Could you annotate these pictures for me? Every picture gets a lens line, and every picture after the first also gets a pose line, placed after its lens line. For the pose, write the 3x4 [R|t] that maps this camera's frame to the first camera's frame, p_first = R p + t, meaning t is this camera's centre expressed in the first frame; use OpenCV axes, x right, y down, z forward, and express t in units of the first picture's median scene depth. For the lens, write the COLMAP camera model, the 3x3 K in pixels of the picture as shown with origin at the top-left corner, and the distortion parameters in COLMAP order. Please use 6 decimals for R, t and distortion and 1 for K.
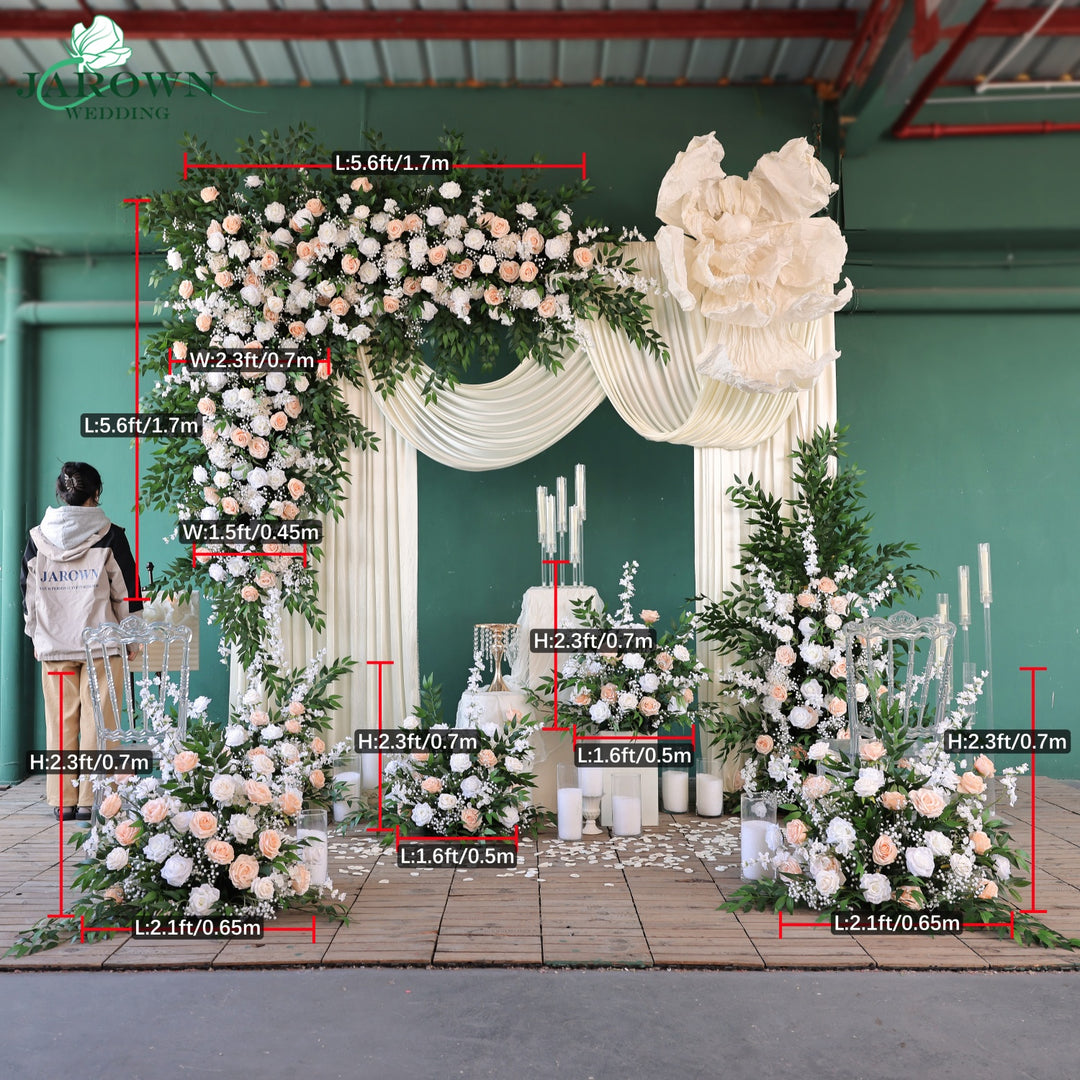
lens RADIAL K [[1167.6, 0, 526.9], [0, 1167.6, 558.7], [0, 0, 1]] dist [0.001413, -0.008067]
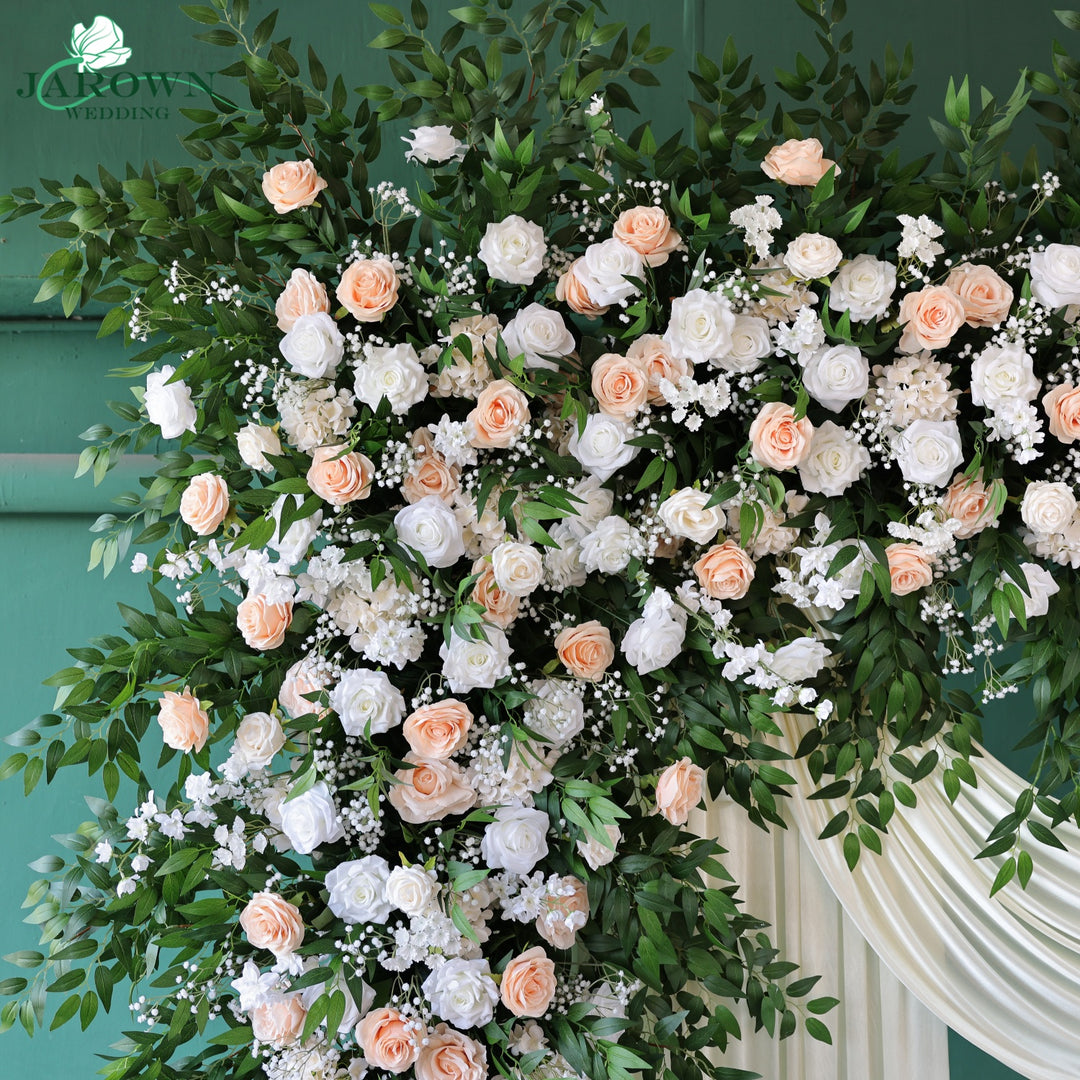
lens RADIAL K [[1521.0, 0, 540.0], [0, 1521.0, 540.0], [0, 0, 1]] dist [-0.004690, -0.030091]
pose [[0.999744, 0.014127, 0.017668, -0.216268], [-0.013501, 0.999293, -0.035087, -0.211426], [-0.018151, 0.034840, 0.999228, 0.622513]]
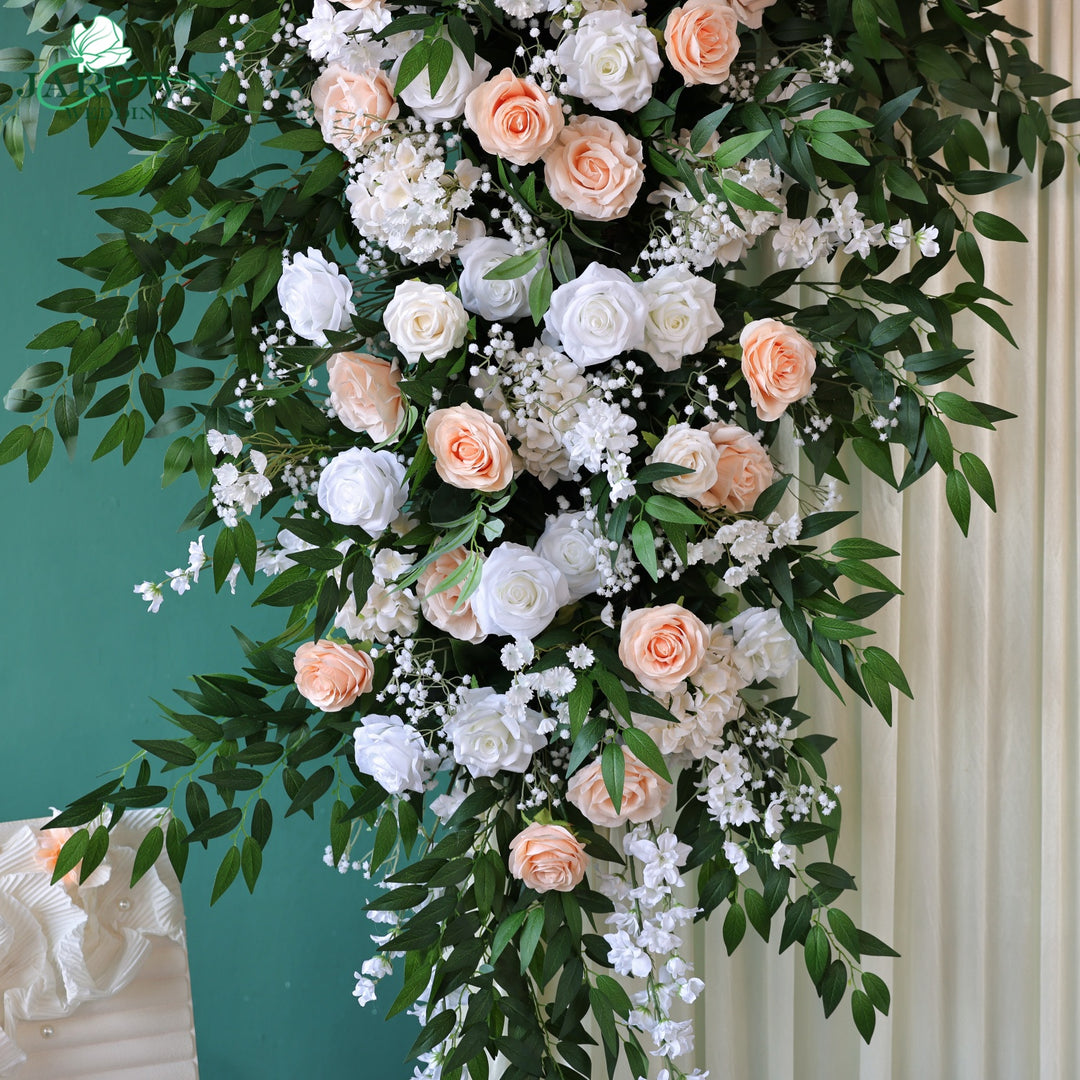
lens RADIAL K [[2178.0, 0, 540.0], [0, 2178.0, 540.0], [0, 0, 1]] dist [0.008743, -0.219302]
pose [[0.999778, 0.012760, -0.016780, -0.232051], [-0.011463, 0.997098, 0.075257, -0.057808], [0.017691, -0.075047, 0.997023, 0.604824]]
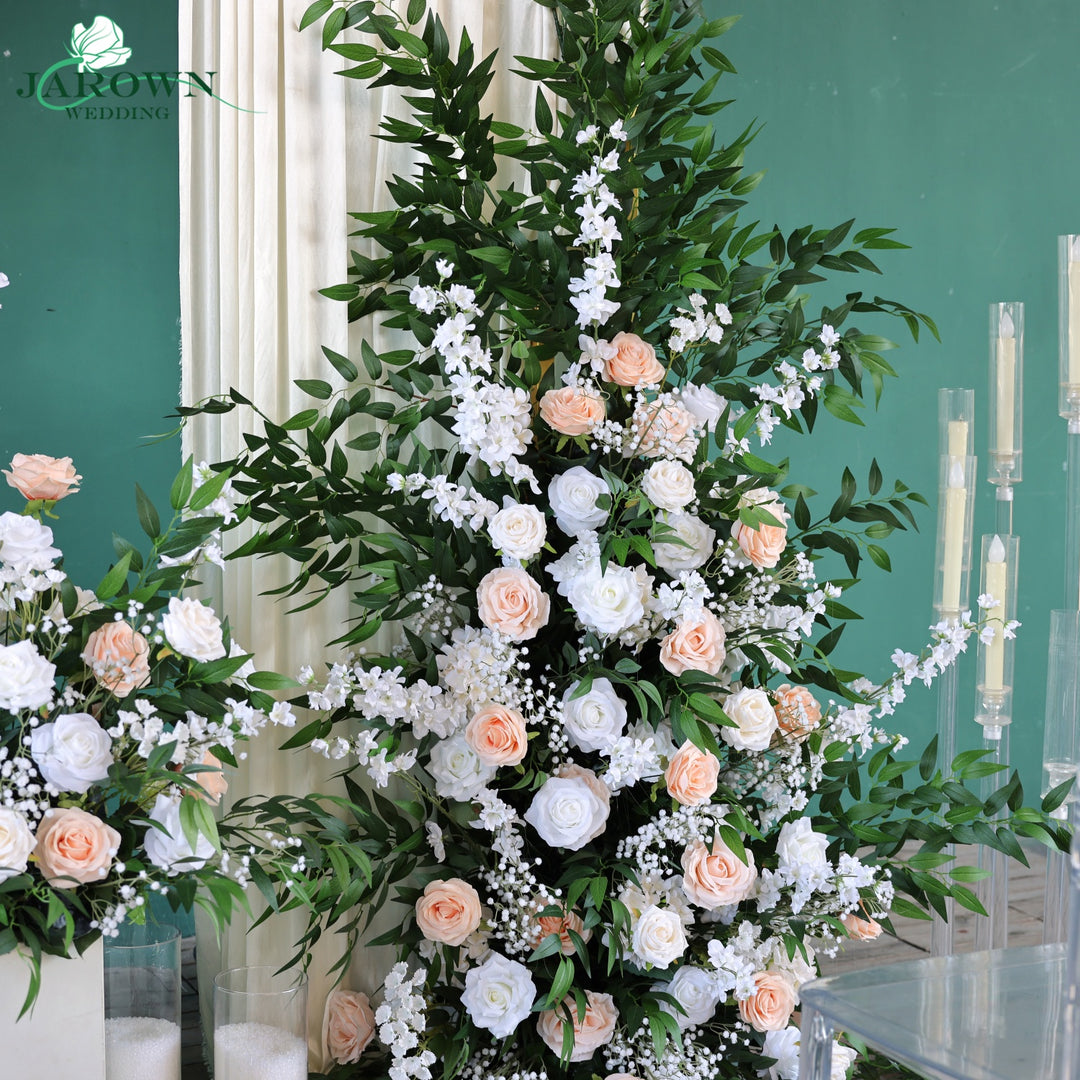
lens RADIAL K [[2019.9, 0, 540.0], [0, 2019.9, 540.0], [0, 0, 1]] dist [-0.001464, -0.059261]
pose [[0.890458, -0.037432, 0.453524, -0.001129], [-0.026925, 0.990531, 0.134620, -0.000668], [-0.454269, -0.132084, 0.881018, 0.542910]]
